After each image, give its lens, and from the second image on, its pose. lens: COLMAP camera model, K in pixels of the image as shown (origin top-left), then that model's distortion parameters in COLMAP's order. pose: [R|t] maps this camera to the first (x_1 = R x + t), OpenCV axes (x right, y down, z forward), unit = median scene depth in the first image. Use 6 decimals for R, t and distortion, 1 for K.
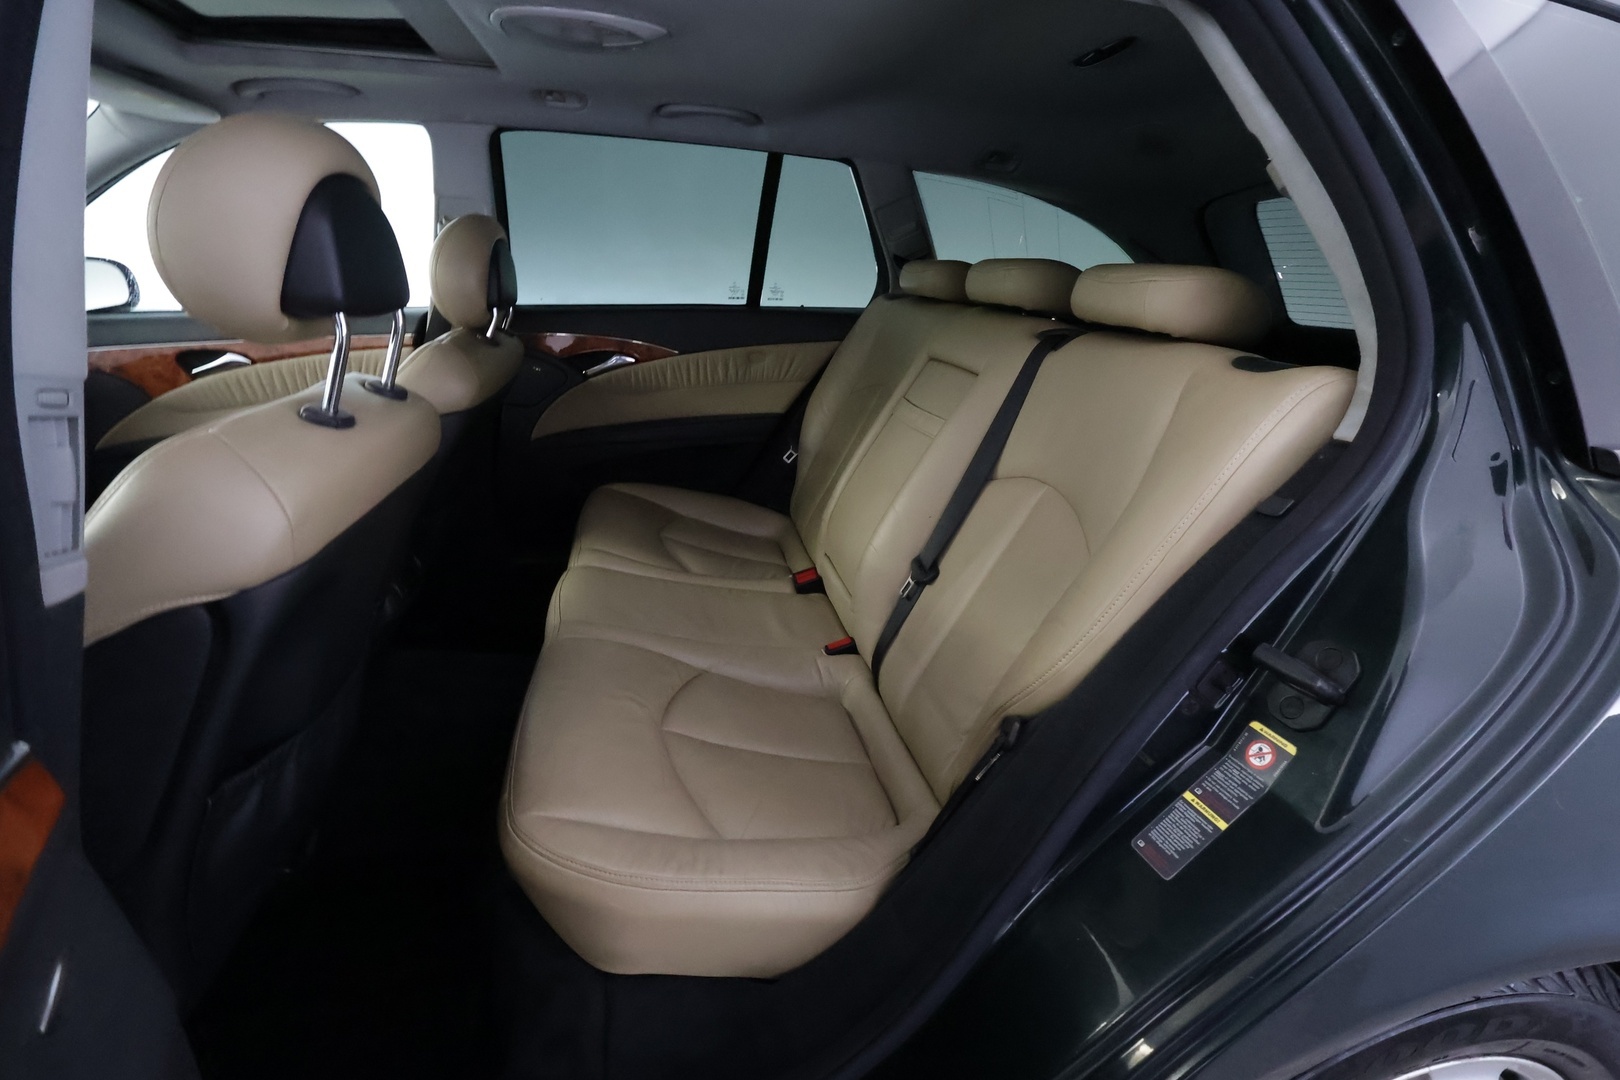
lens RADIAL K [[769.4, 0, 810.0], [0, 769.4, 540.0], [0, 0, 1]] dist [-0.000775, 0.000884]
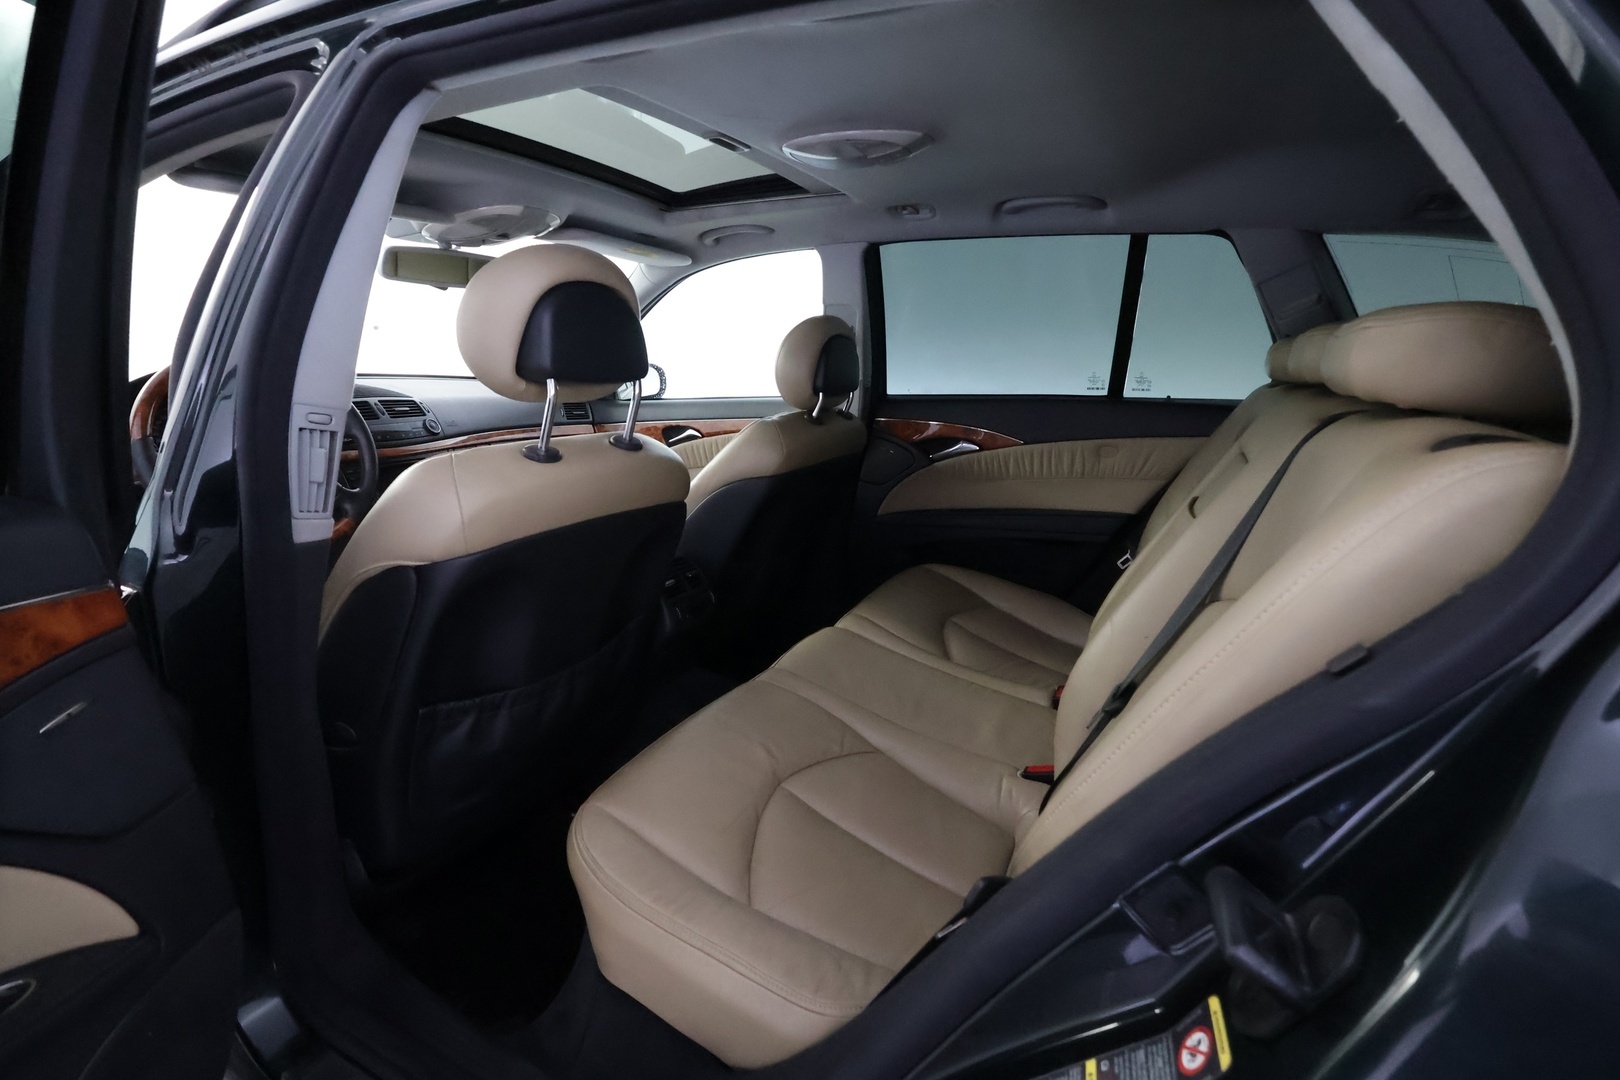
lens RADIAL K [[766.9, 0, 810.0], [0, 766.9, 540.0], [0, 0, 1]] dist [-0.004723, -0.000189]
pose [[0.783548, 0.114437, -0.610702, 0.249574], [-0.193739, 0.978888, -0.065144, -0.007018], [0.590354, 0.169360, 0.789176, 0.102333]]
